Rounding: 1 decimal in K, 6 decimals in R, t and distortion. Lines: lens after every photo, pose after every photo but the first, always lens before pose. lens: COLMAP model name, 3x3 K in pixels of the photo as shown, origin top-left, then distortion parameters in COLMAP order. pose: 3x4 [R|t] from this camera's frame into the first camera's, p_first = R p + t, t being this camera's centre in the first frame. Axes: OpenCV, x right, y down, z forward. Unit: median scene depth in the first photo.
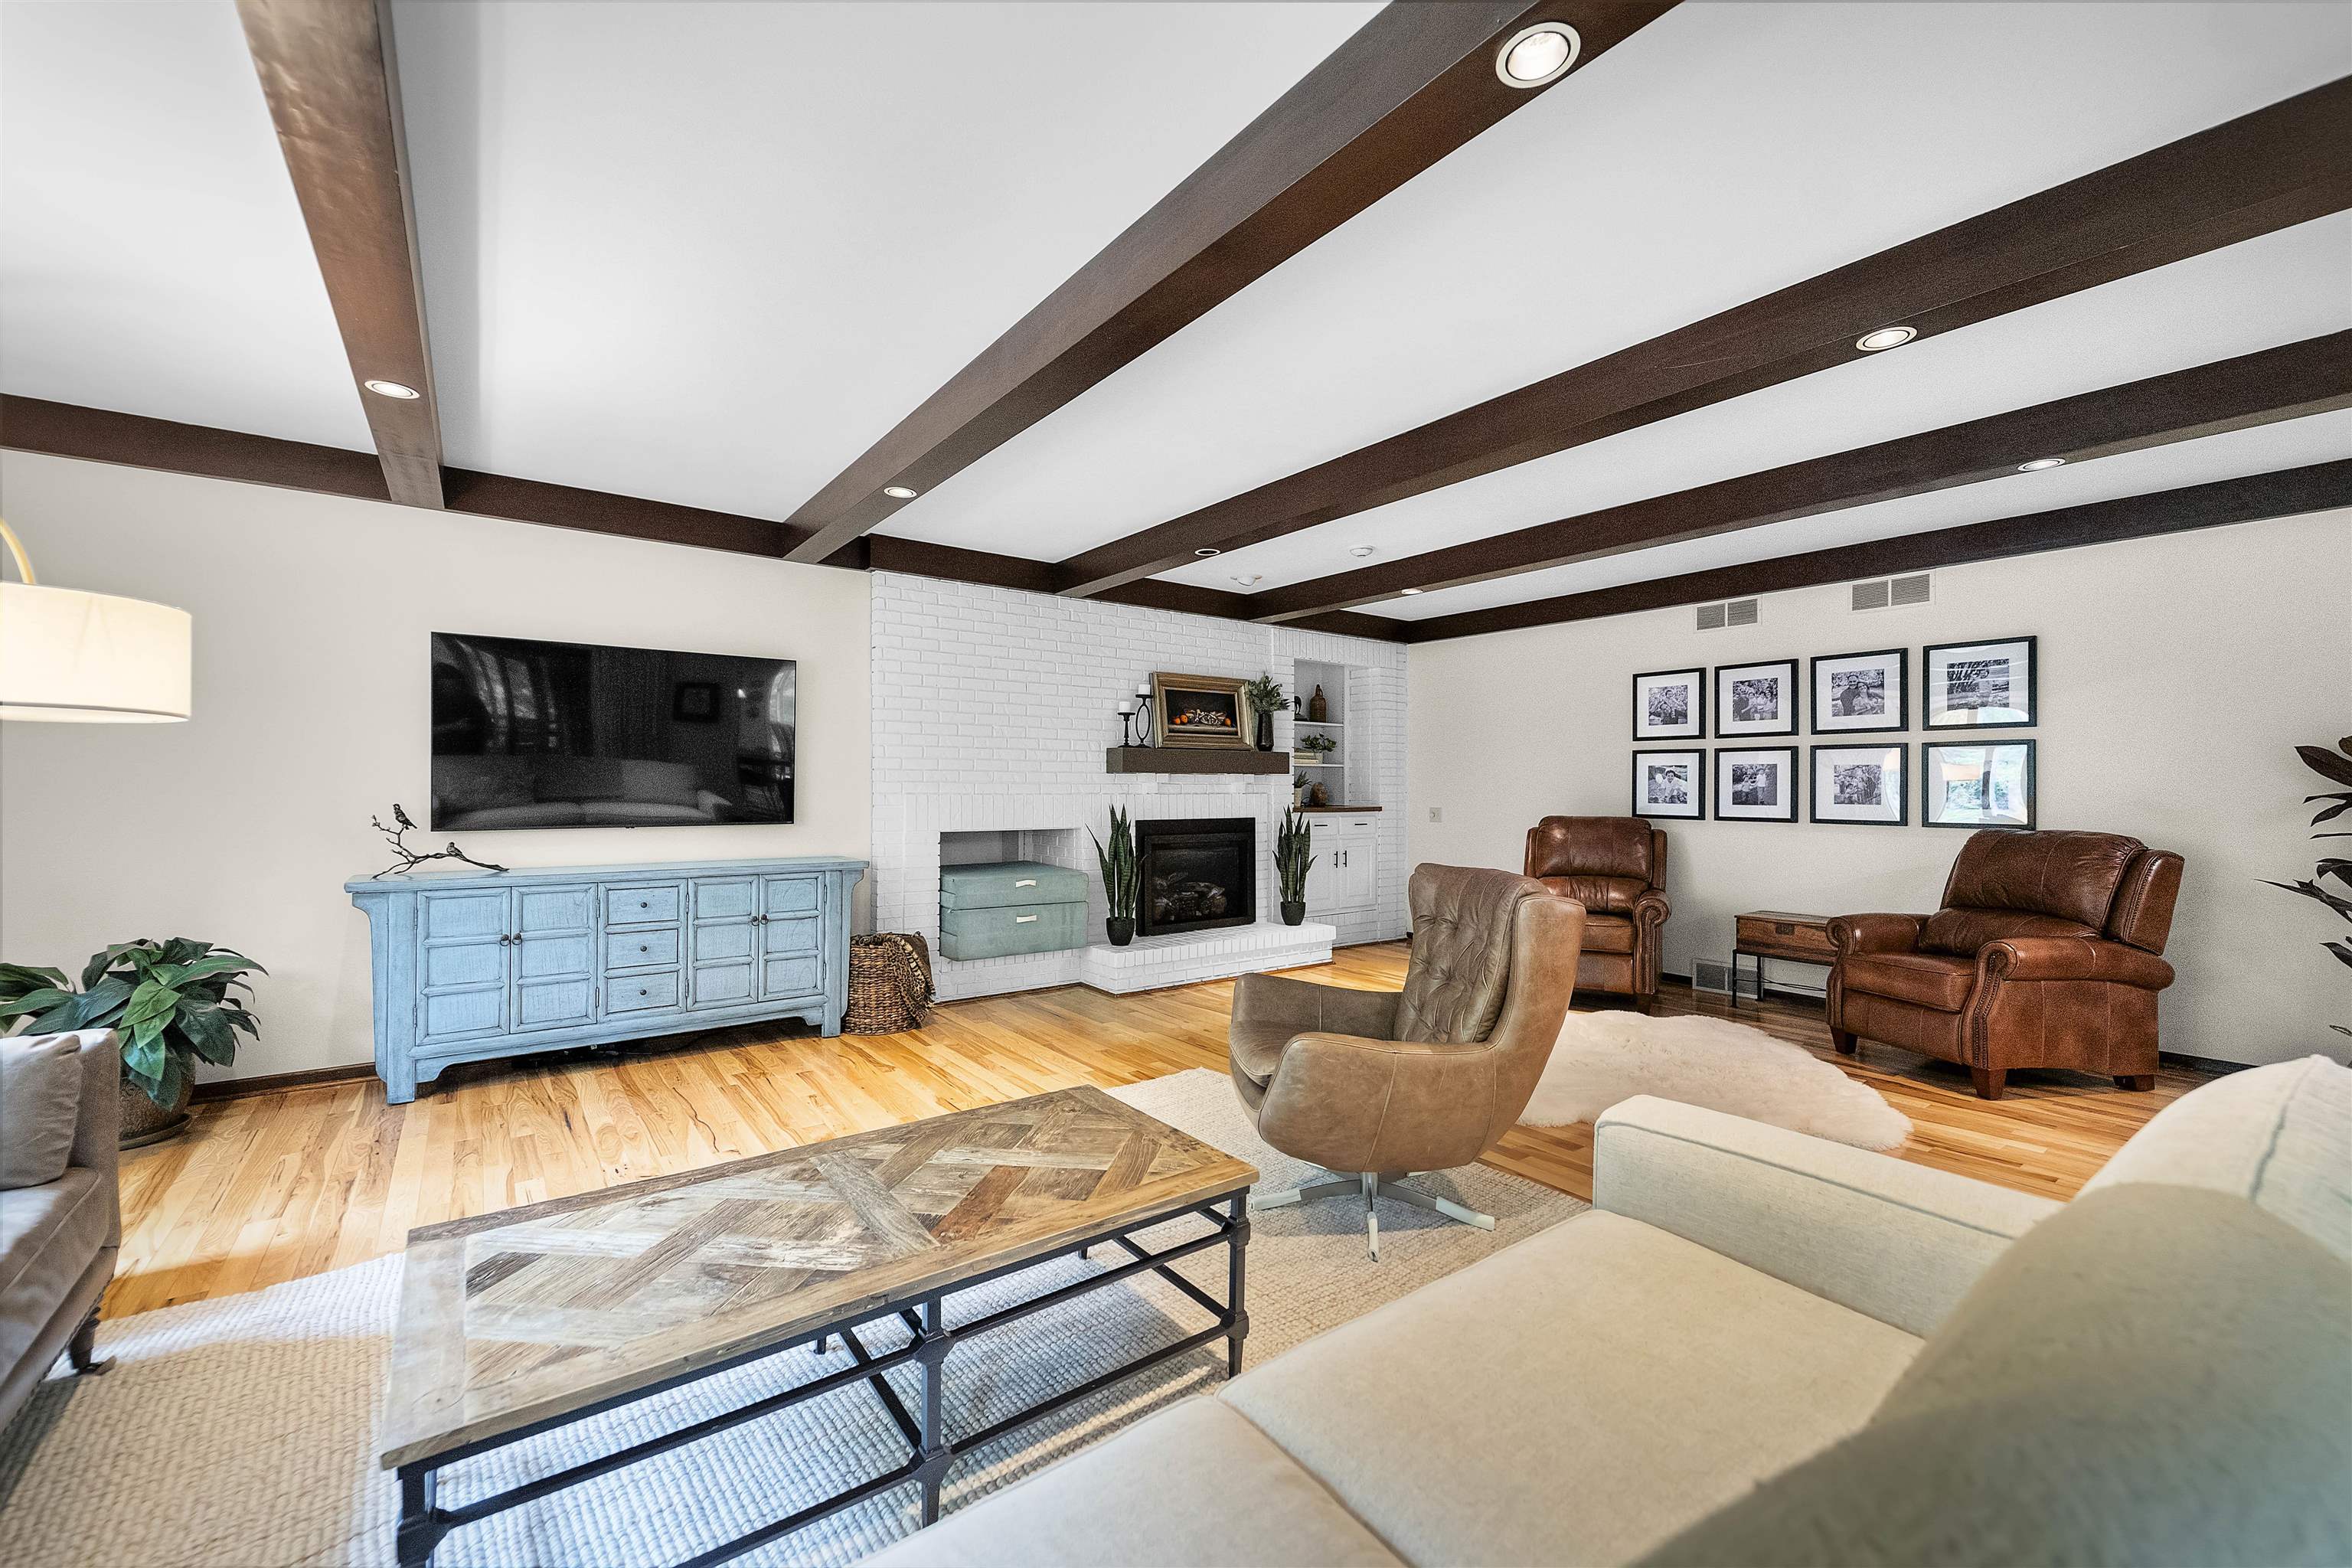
lens RADIAL K [[944.9, 0, 1166.3], [0, 944.9, 778.4], [0, 0, 1]] dist [-0.001998, -0.000941]
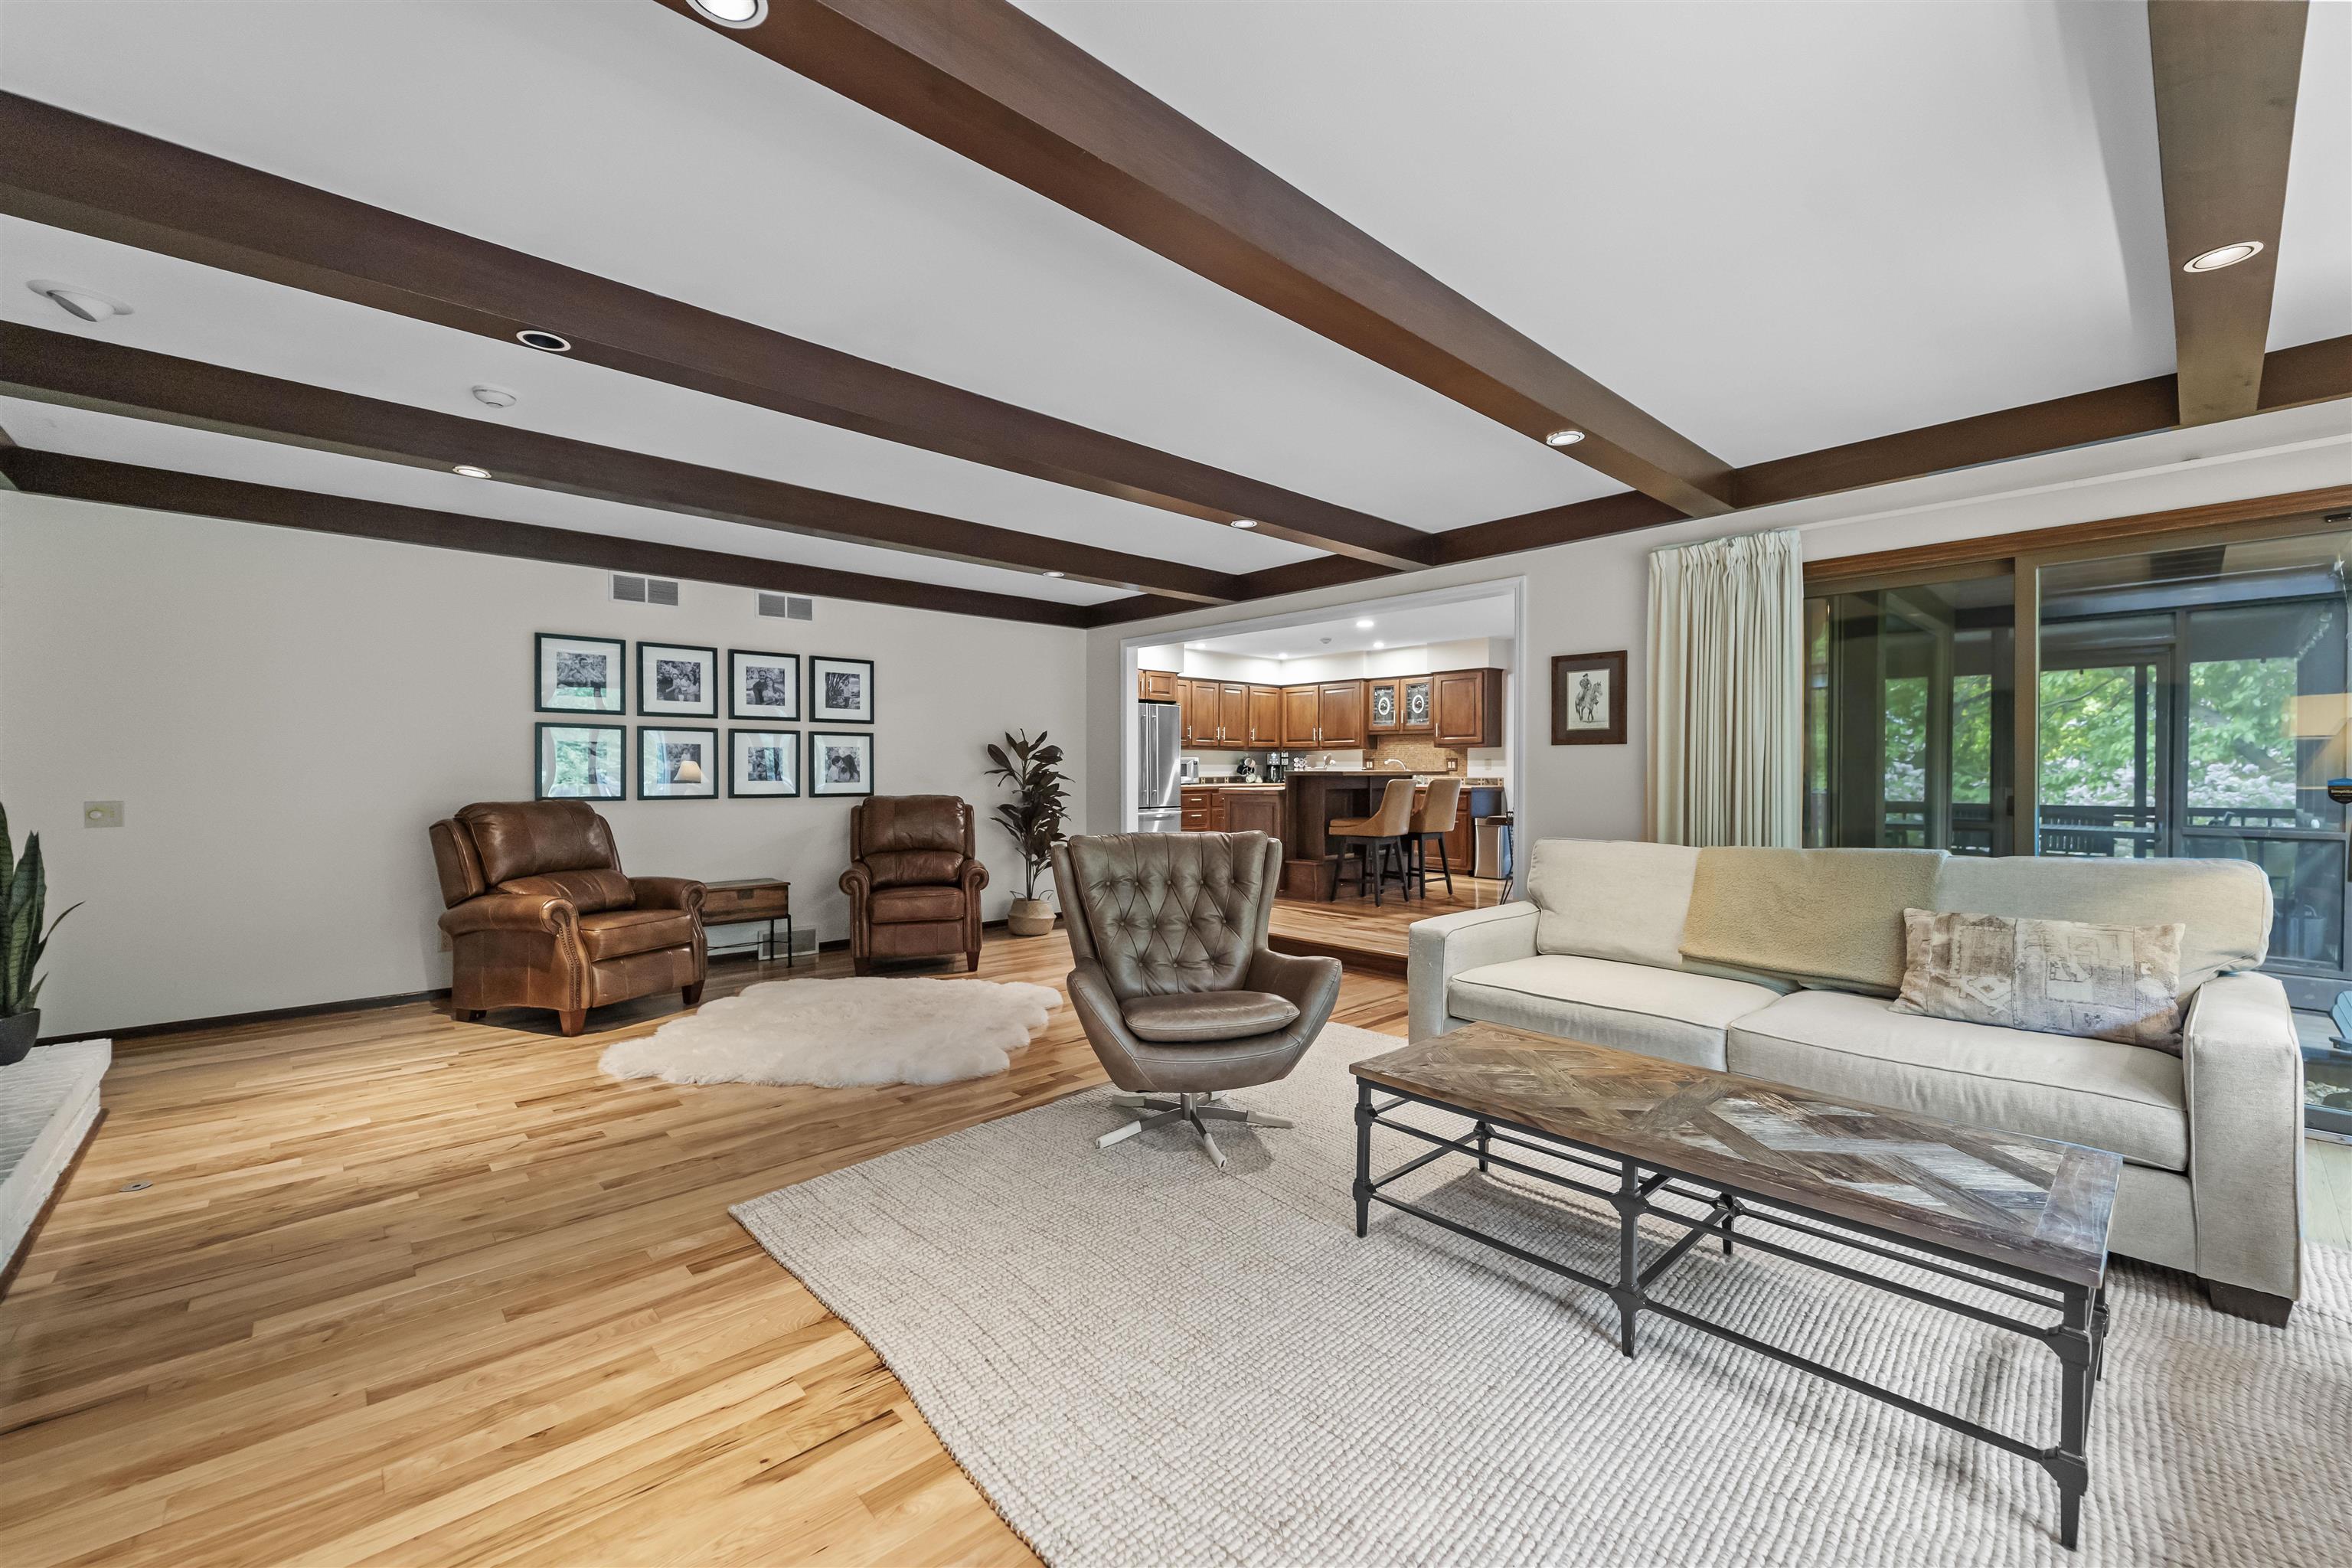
lens RADIAL K [[944.9, 0, 1165.6], [0, 944.9, 772.4], [0, 0, 1]] dist [-0.001998, -0.000941]
pose [[-0.095931, -0.005194, 0.995374, -0.465618], [-0.008121, 0.999957, 0.004435, 0.007436], [-0.995355, -0.007658, -0.095969, 0.583858]]
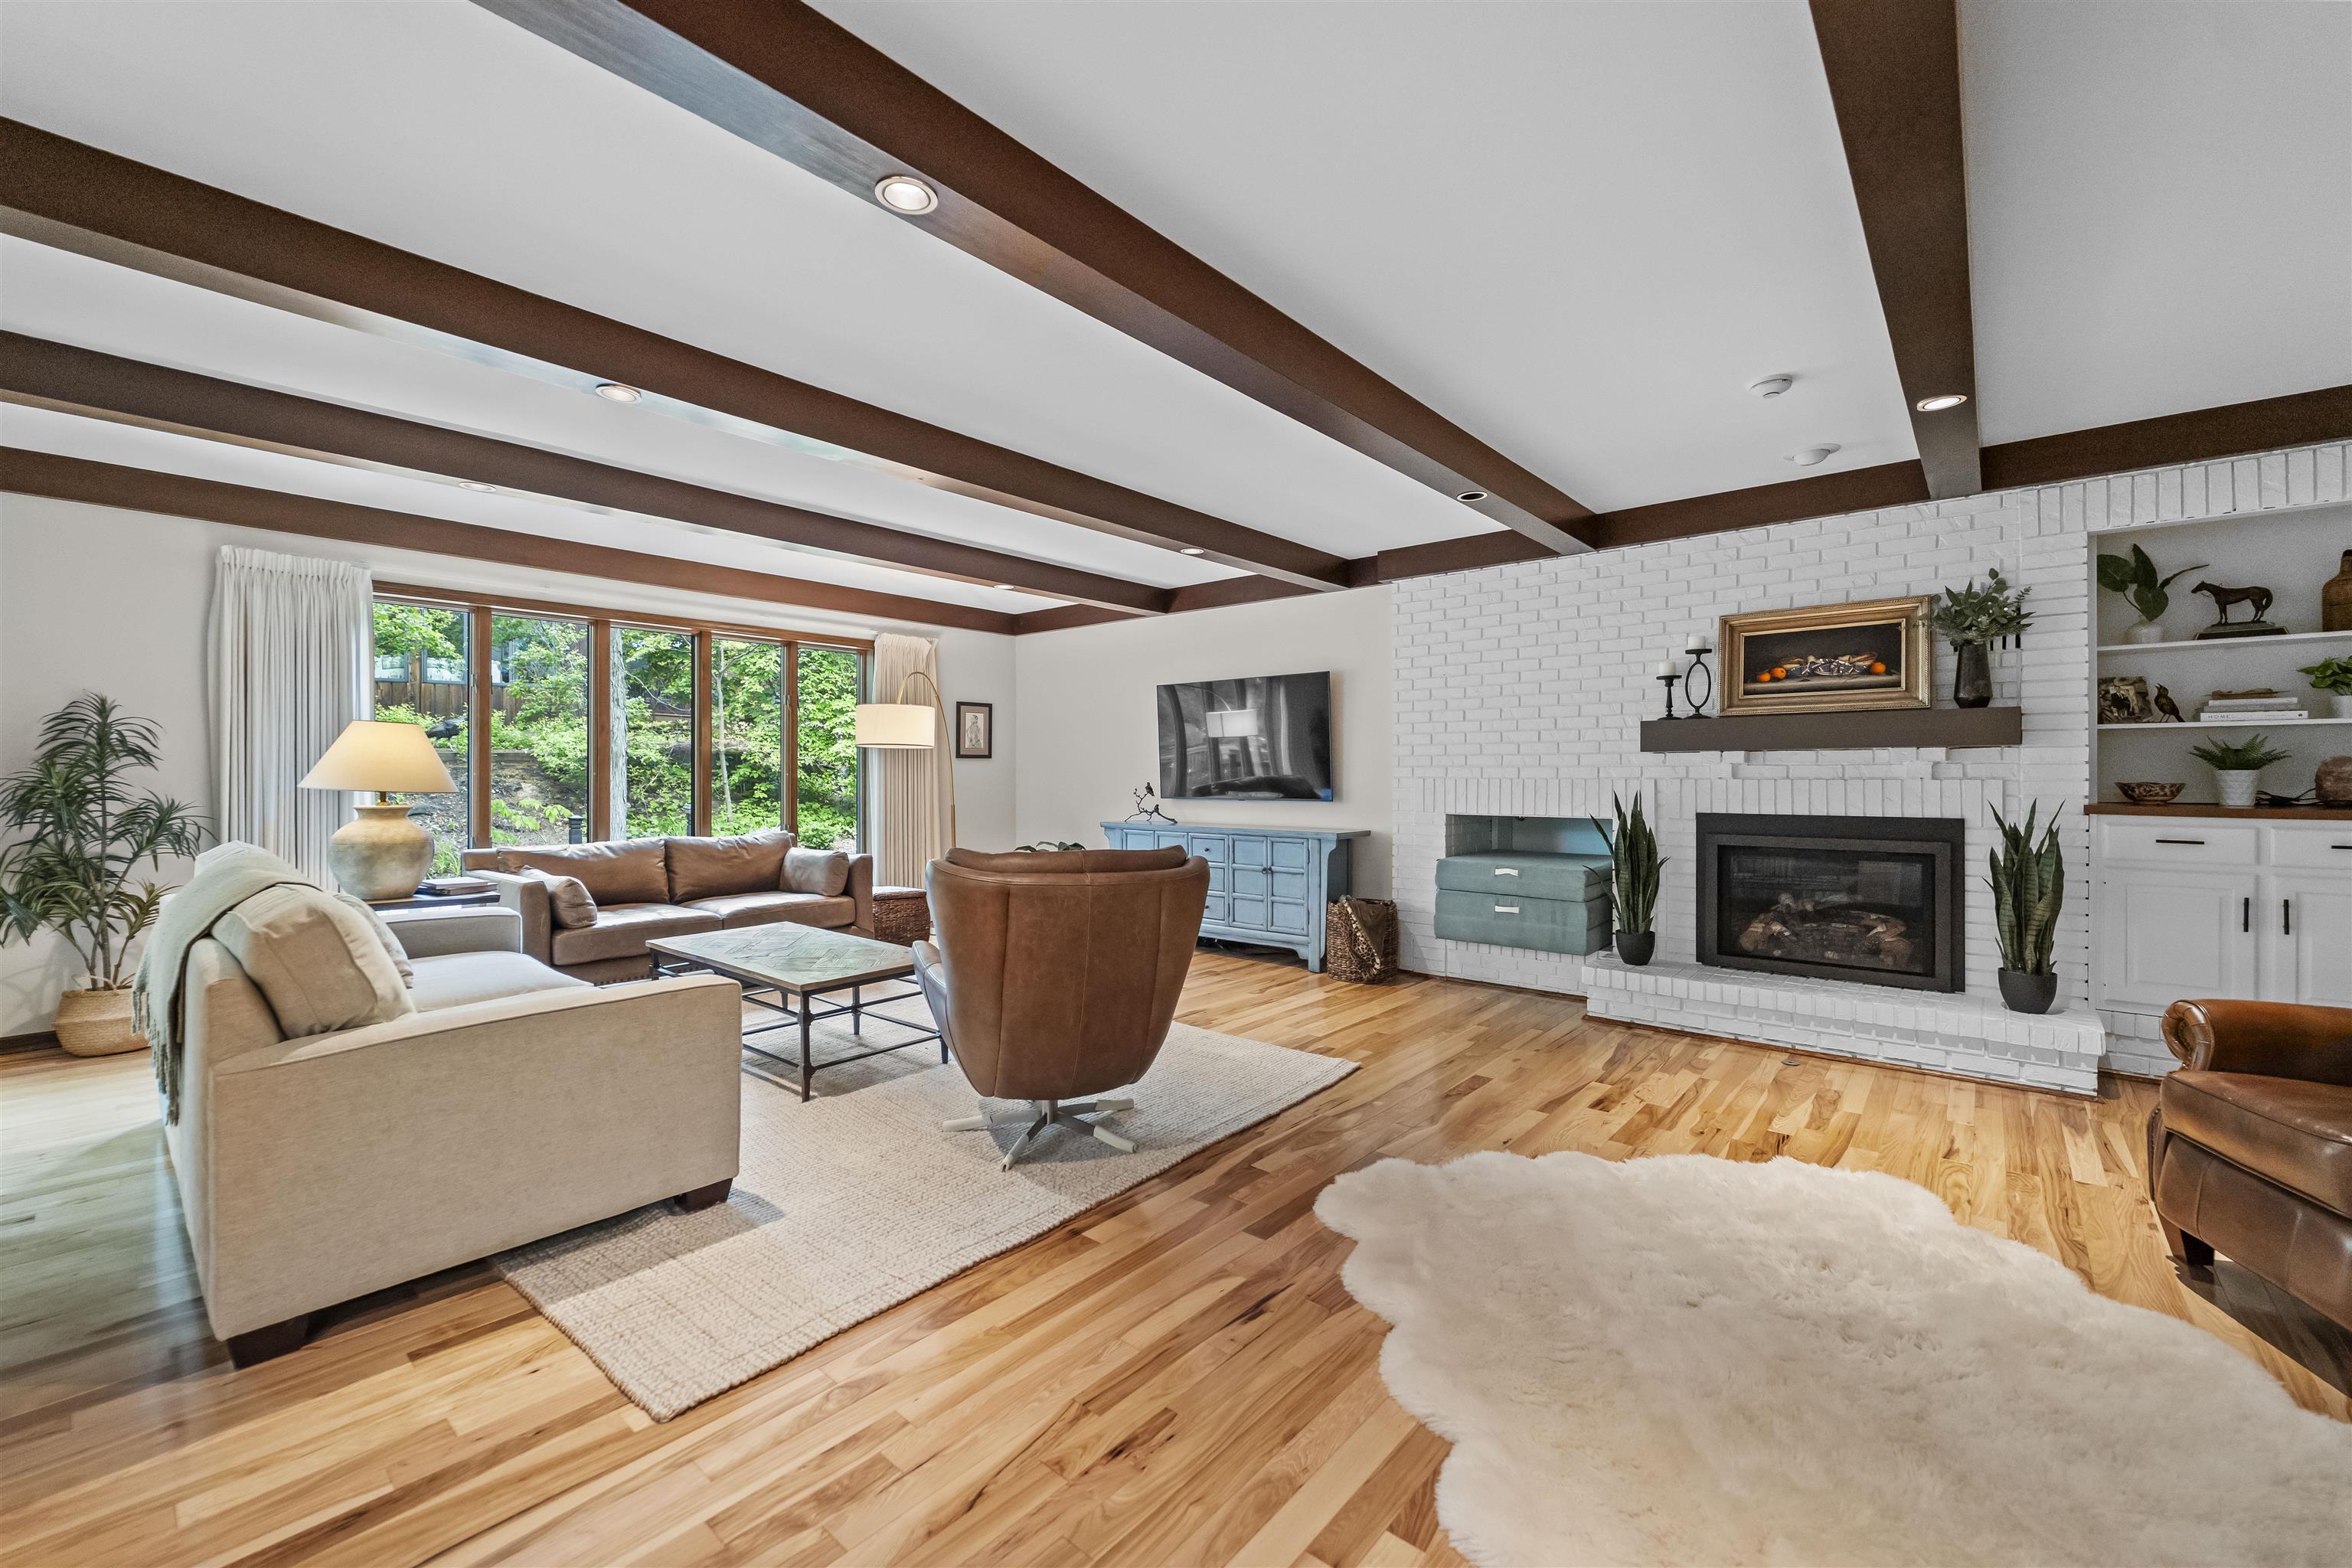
lens RADIAL K [[944.9, 0, 1173.0], [0, 944.9, 774.6], [0, 0, 1]] dist [-0.001998, -0.000941]
pose [[0.222695, -0.005555, -0.974872, 0.697490], [0.008550, 0.999956, -0.003745, 0.013467], [0.974851, -0.007501, 0.222733, 0.458907]]
